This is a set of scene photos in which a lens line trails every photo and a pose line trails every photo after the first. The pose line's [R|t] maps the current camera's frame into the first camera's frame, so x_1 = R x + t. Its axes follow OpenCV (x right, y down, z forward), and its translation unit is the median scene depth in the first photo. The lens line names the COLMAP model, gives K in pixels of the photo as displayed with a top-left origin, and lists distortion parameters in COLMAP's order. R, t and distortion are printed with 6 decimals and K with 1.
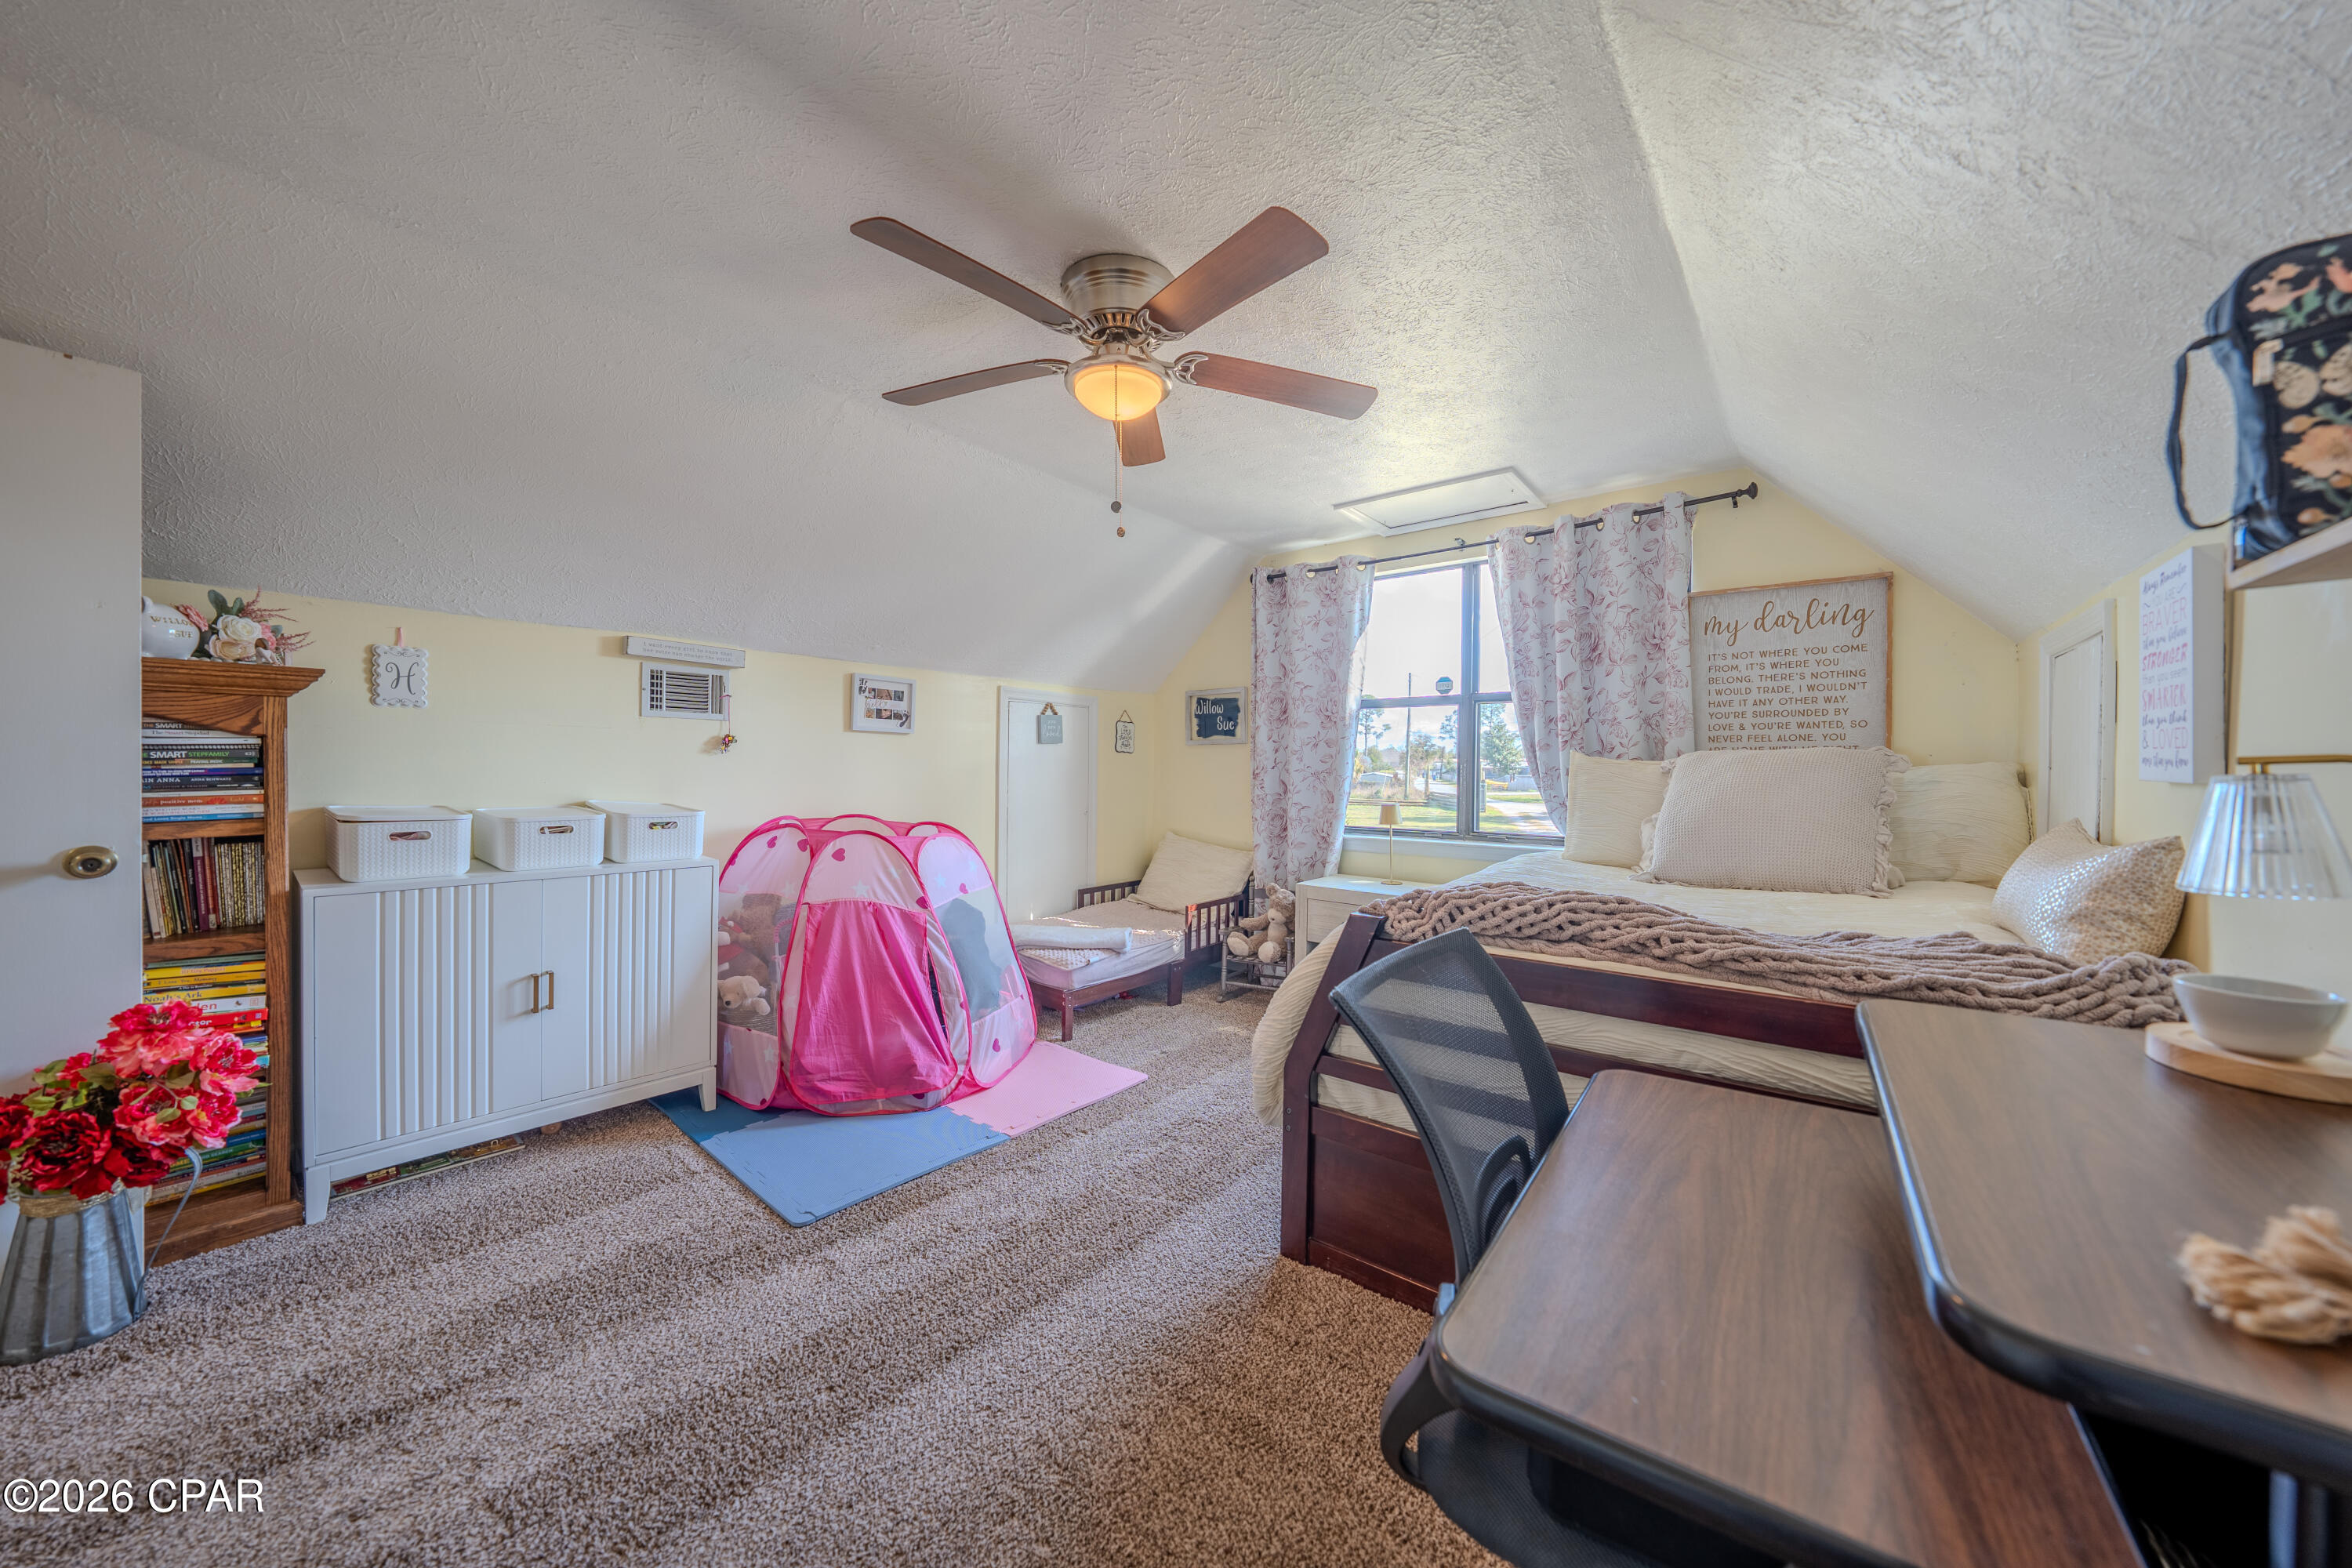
lens RADIAL K [[802.1, 0, 1172.4], [0, 802.1, 773.2], [0, 0, 1]] dist [-0.018562, 0.000048]
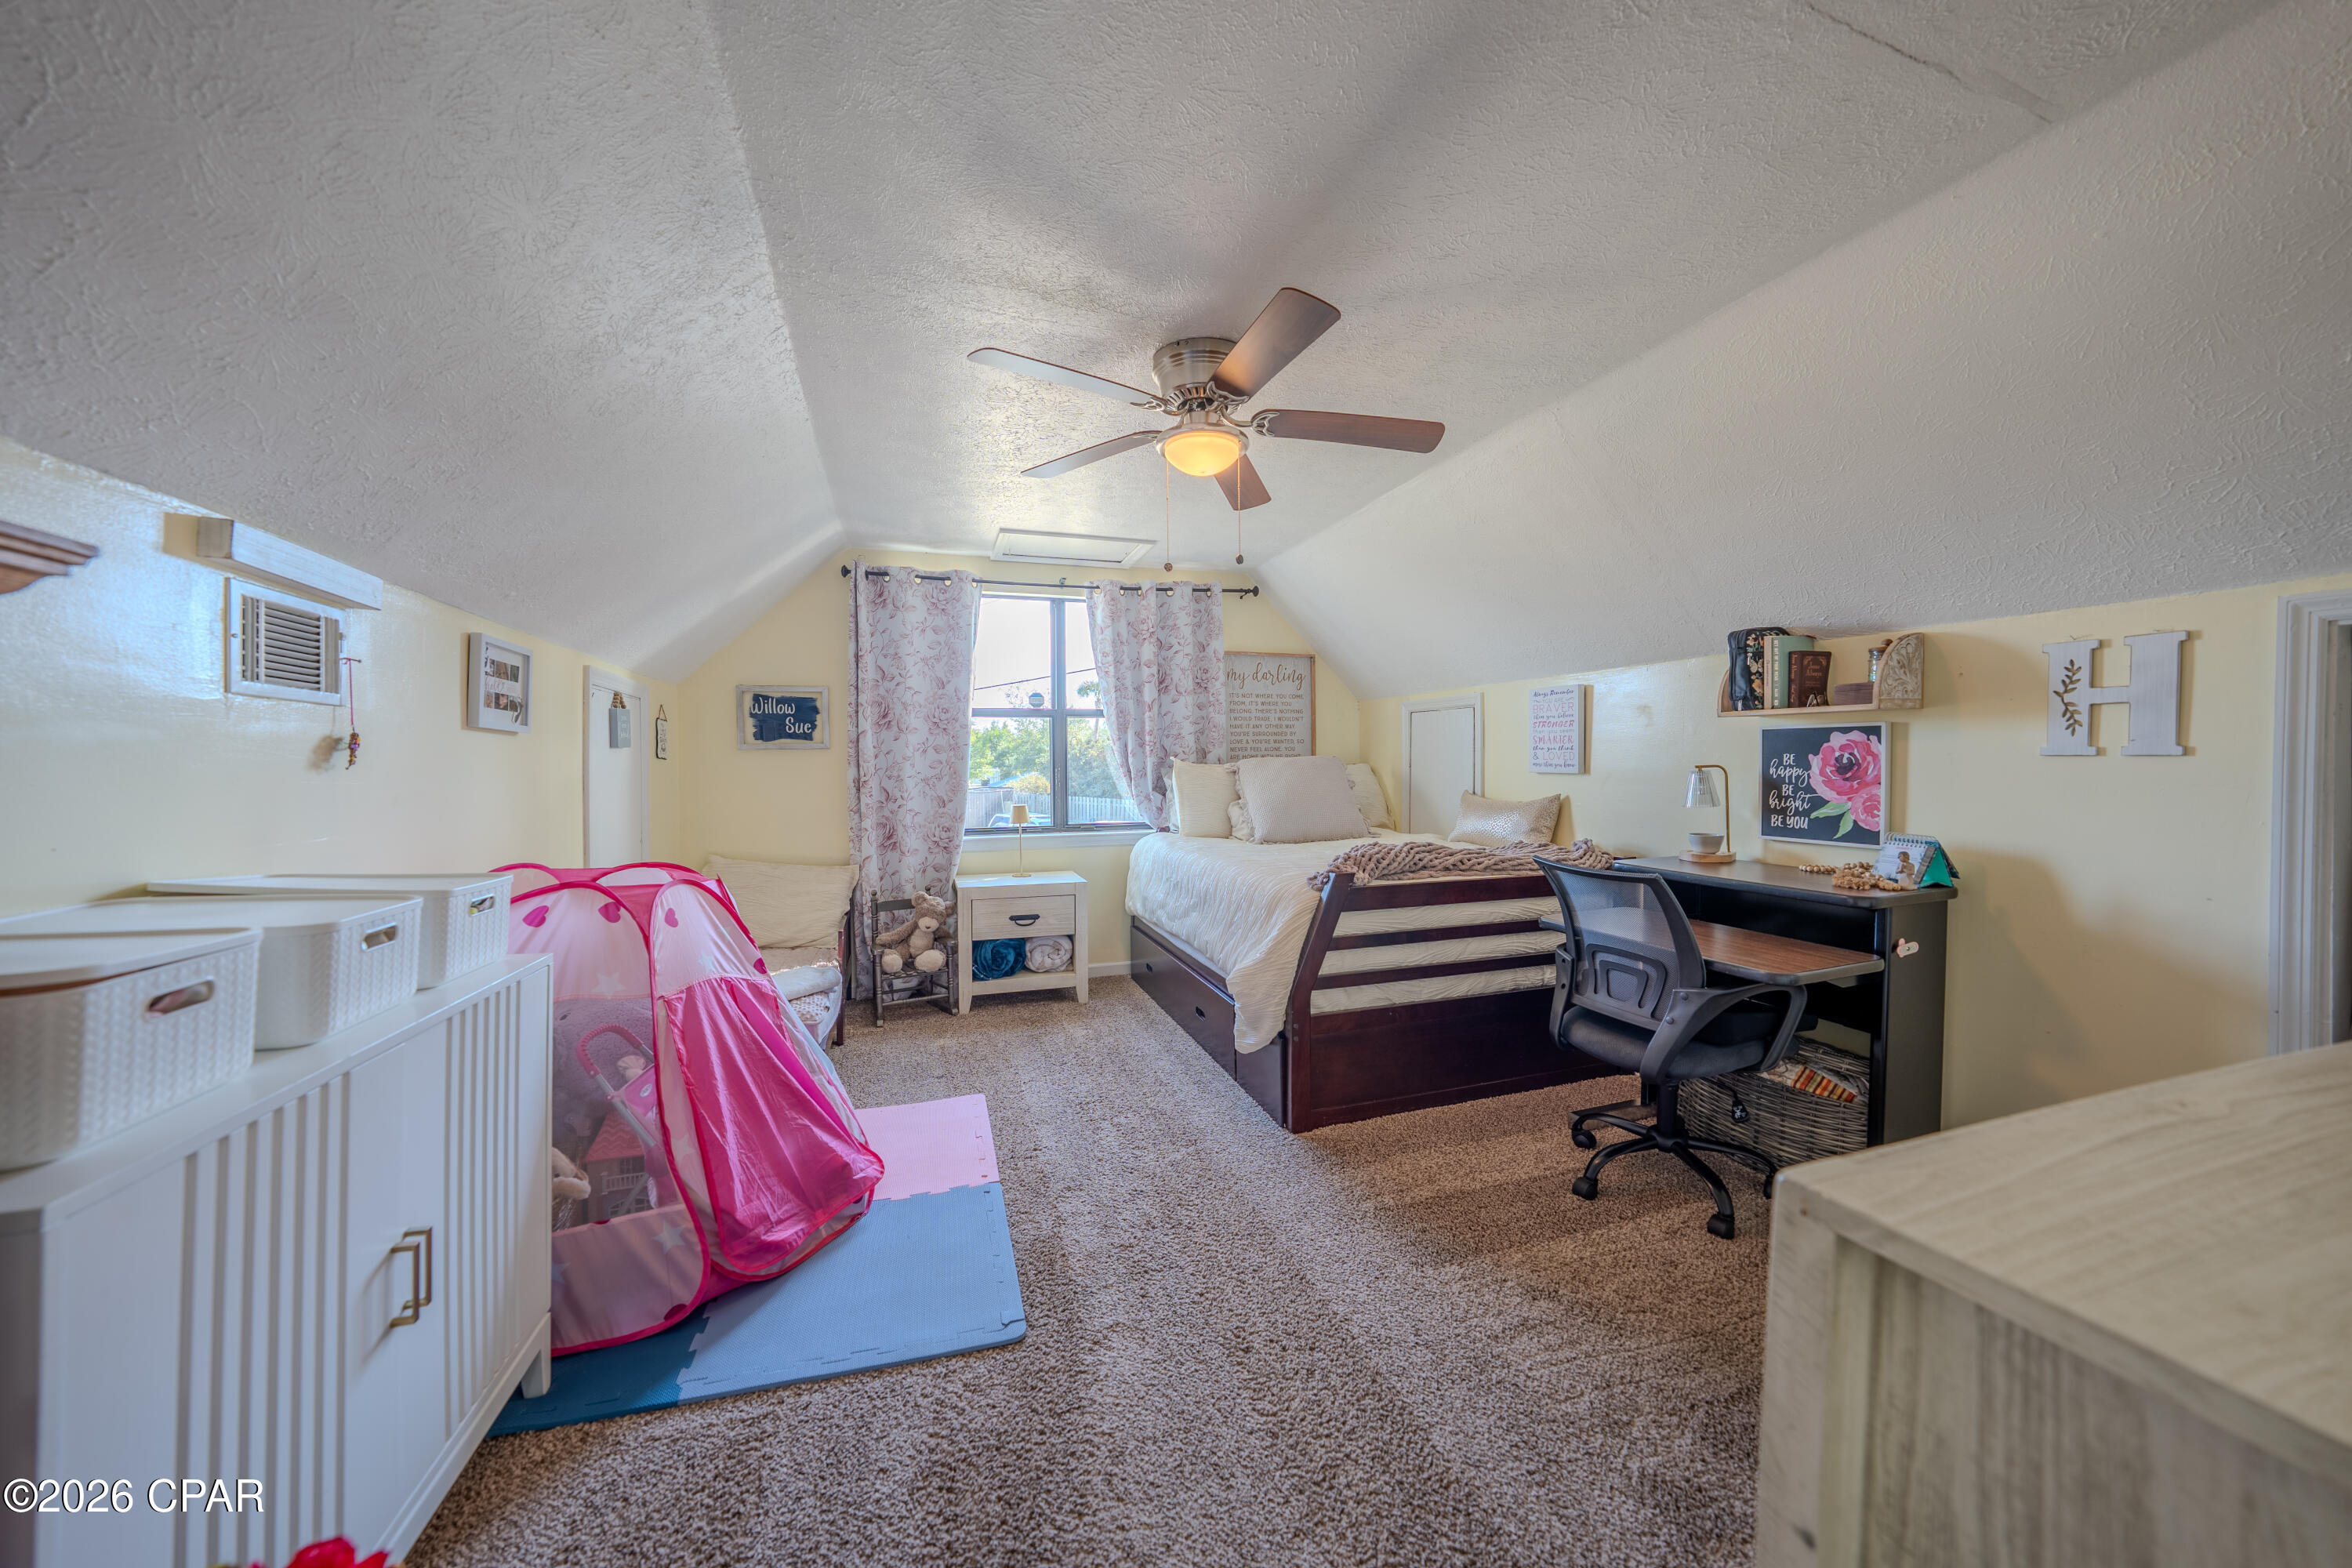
lens RADIAL K [[802.1, 0, 1178.3], [0, 802.1, 776.6], [0, 0, 1]] dist [-0.018562, 0.000048]
pose [[0.551127, -0.023347, 0.834095, -0.589171], [0.019785, 0.999693, 0.014909, -0.014465], [-0.834187, 0.008286, 0.551420, 0.222180]]
